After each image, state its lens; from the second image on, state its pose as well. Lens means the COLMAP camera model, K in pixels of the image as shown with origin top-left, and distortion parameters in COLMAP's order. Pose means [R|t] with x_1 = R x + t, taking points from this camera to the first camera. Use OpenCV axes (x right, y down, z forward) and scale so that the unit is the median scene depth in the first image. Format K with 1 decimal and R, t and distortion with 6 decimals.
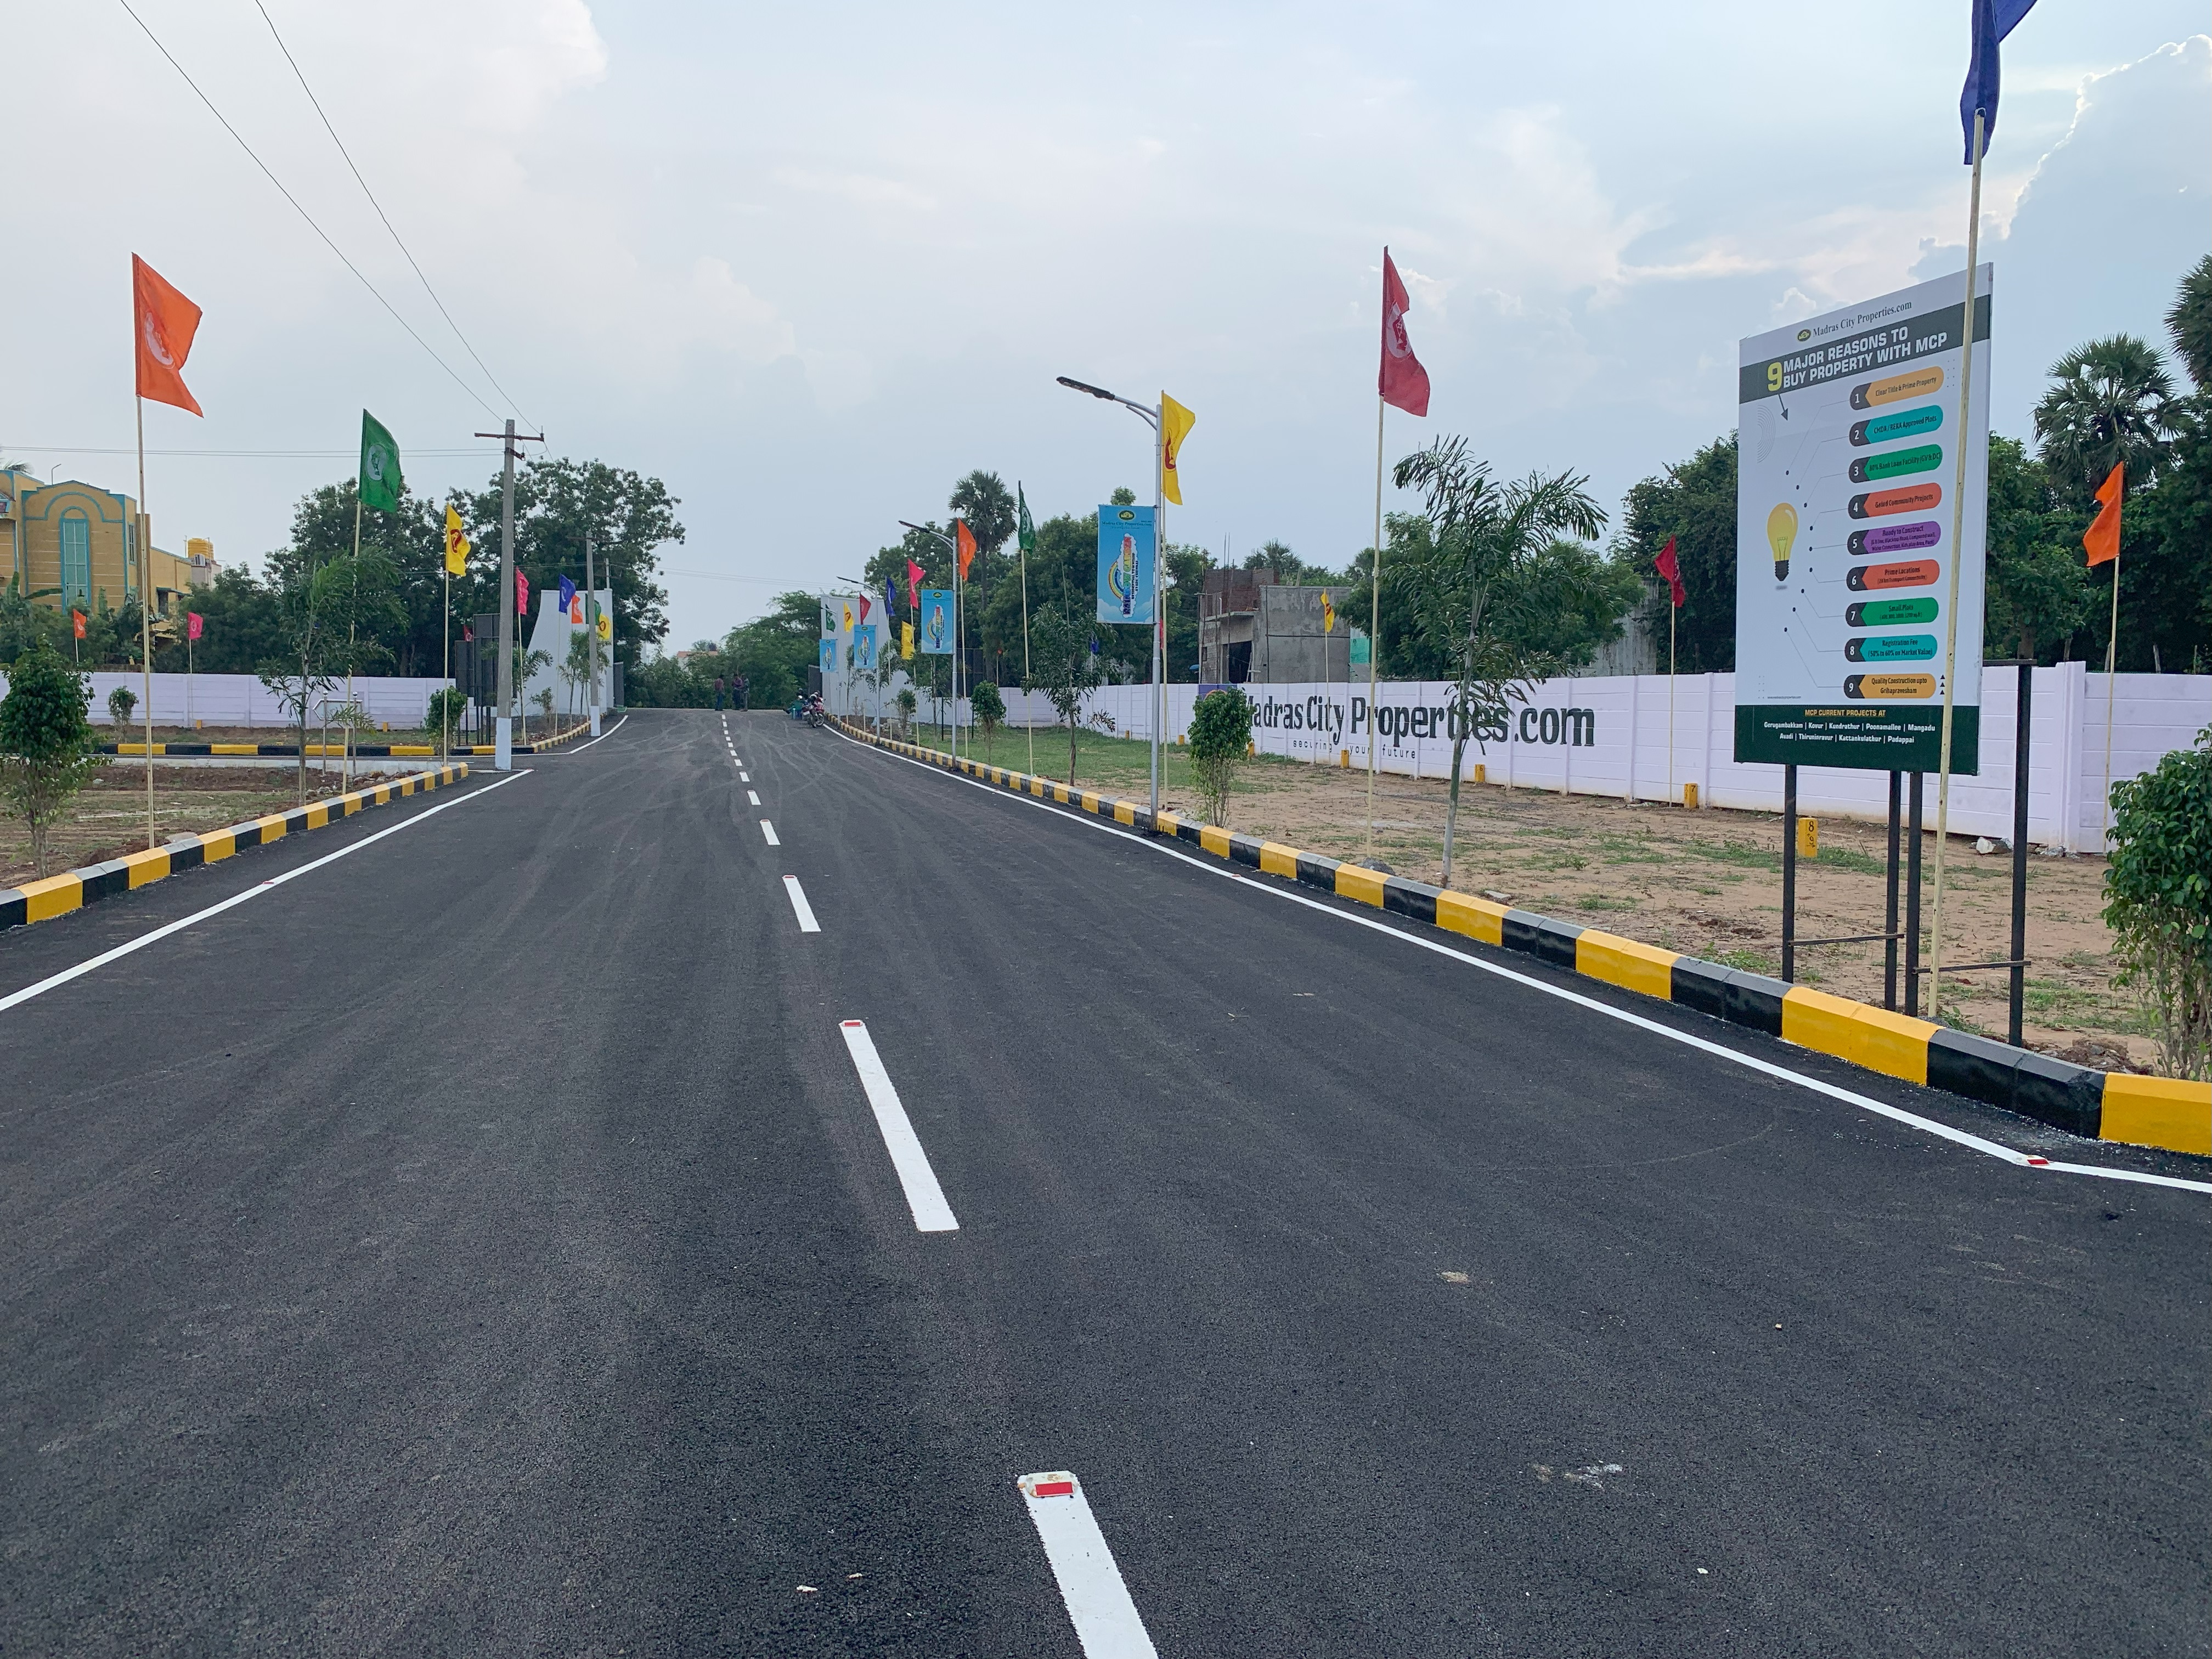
lens RADIAL K [[1624.1, 0, 1100.0], [0, 1624.1, 836.8], [0, 0, 1]] dist [0.018857, -0.048529]
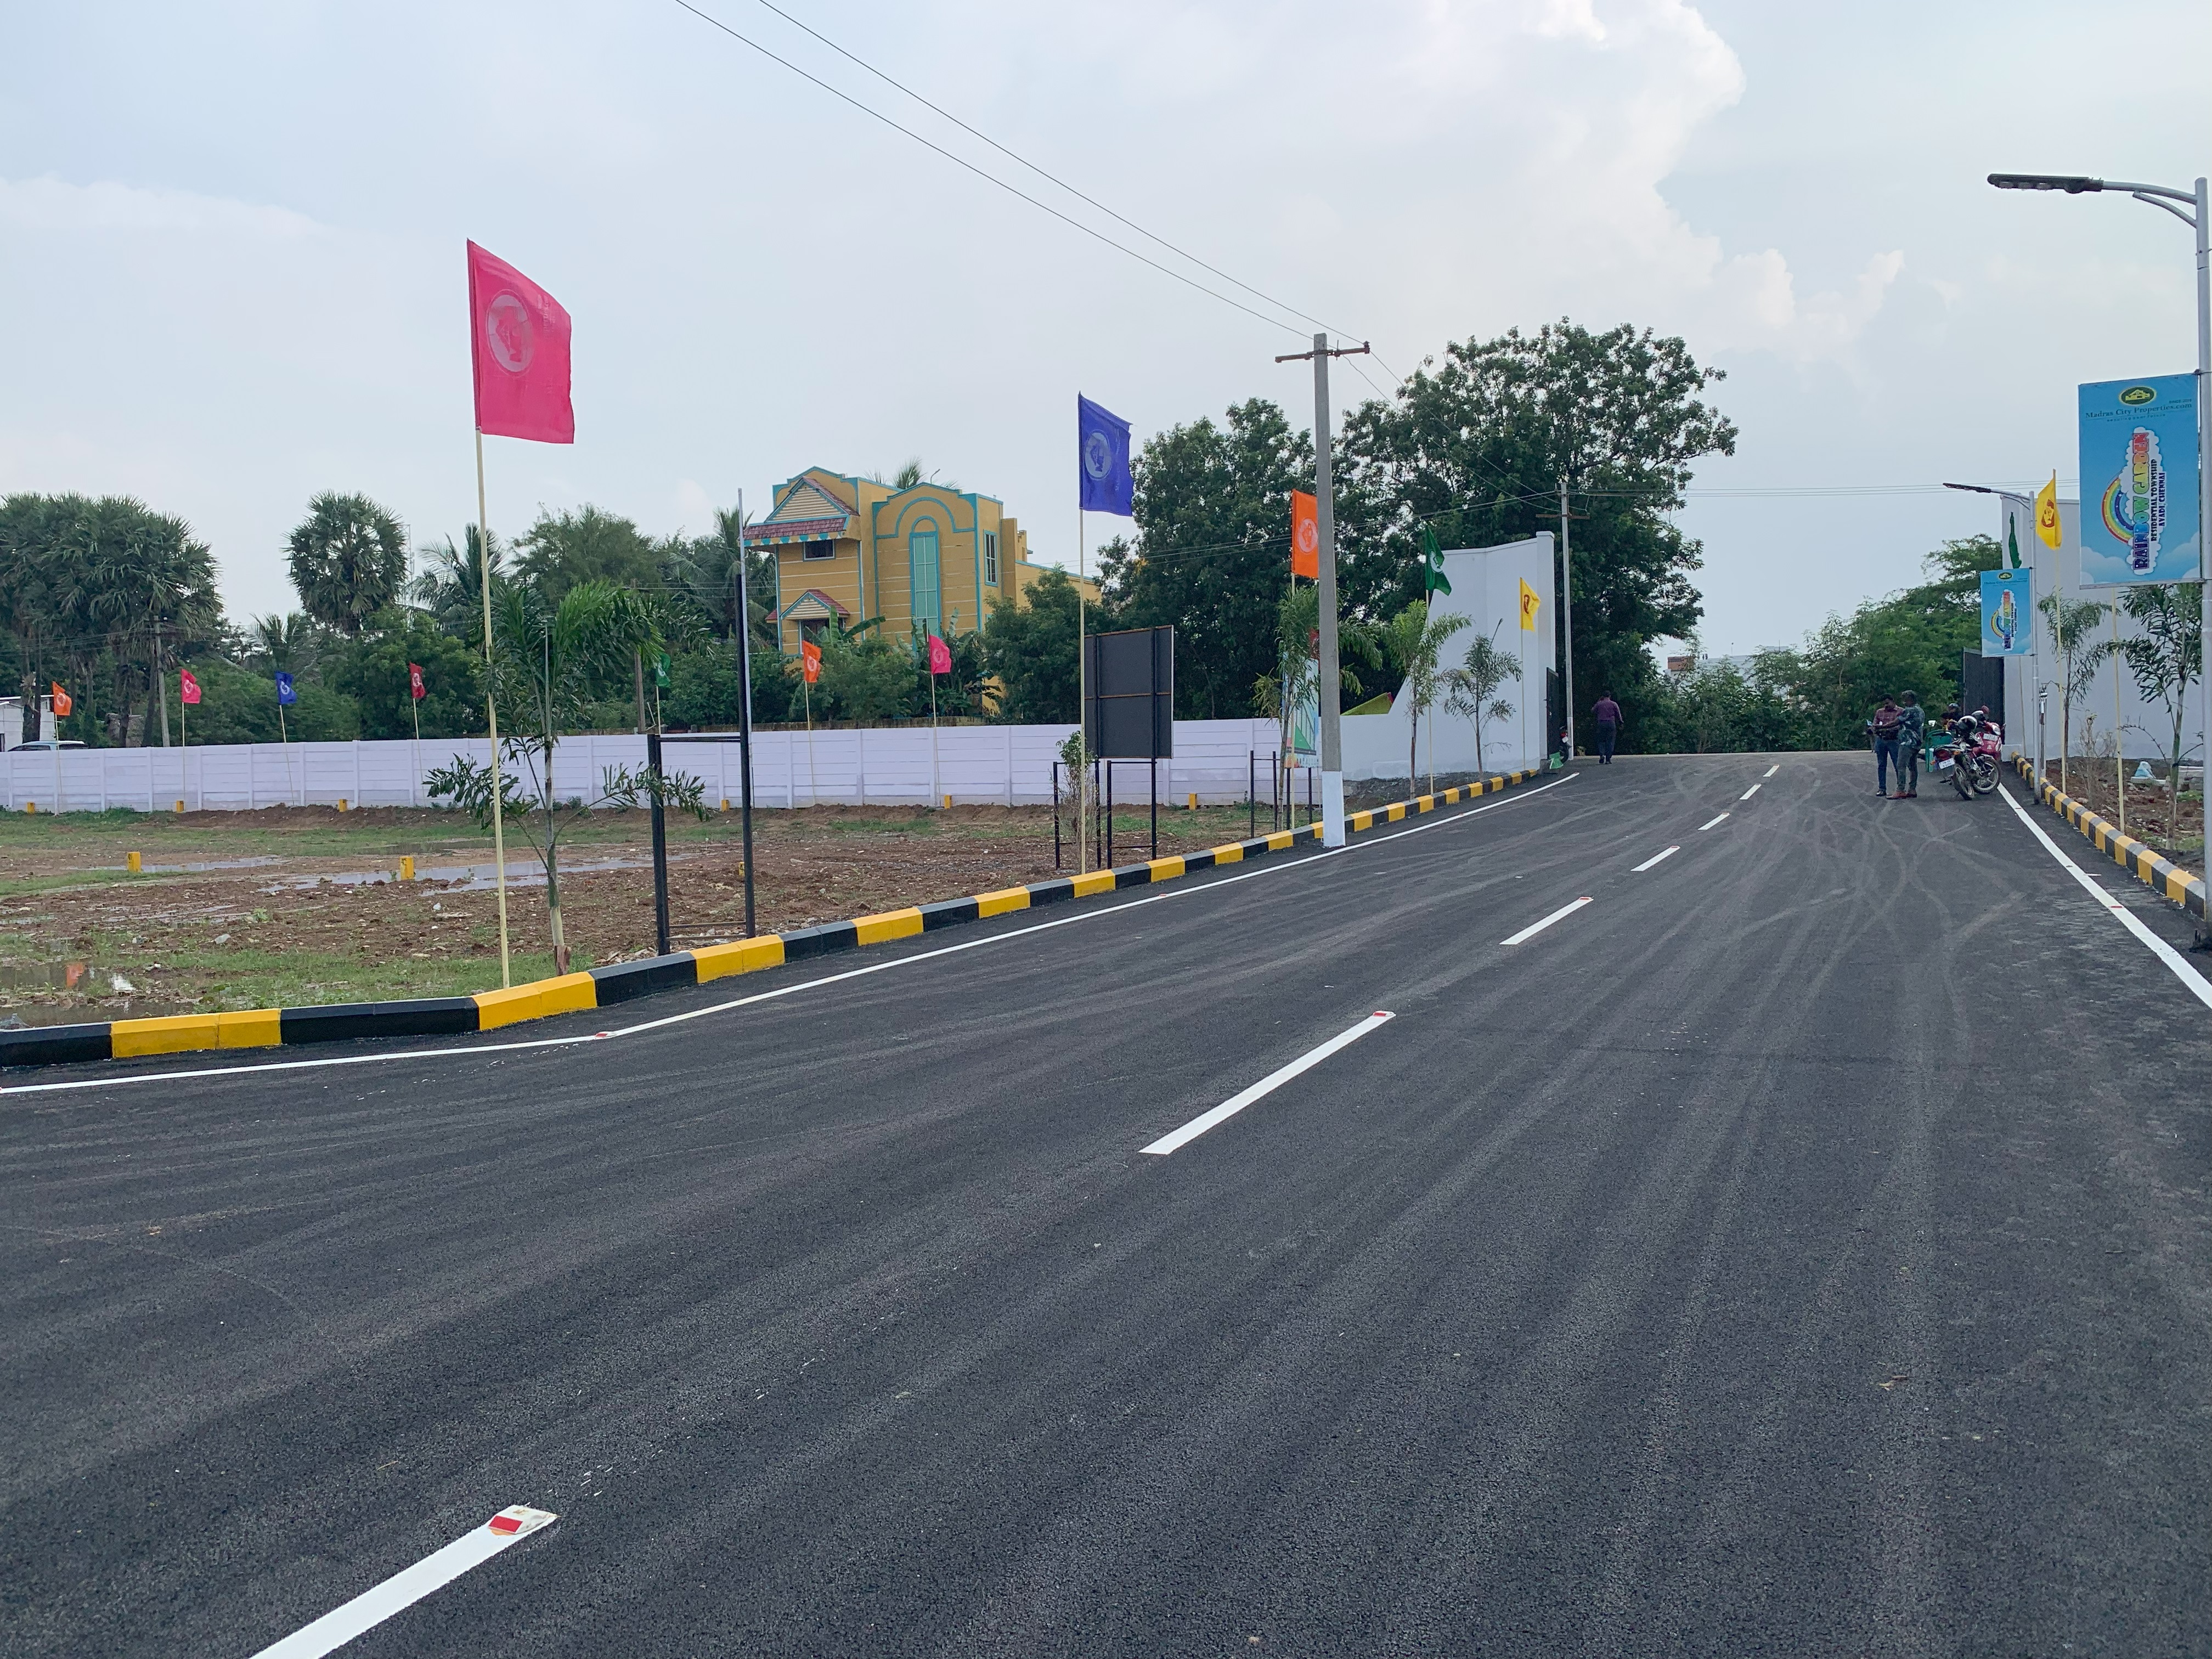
lens RADIAL K [[1624.1, 0, 1100.0], [0, 1624.1, 836.8], [0, 0, 1]] dist [0.018857, -0.048529]
pose [[0.767110, 0.002791, -0.641509, -0.067145], [-0.015750, 0.999771, -0.014485, -0.039457], [0.641322, 0.021215, 0.766978, 0.451366]]
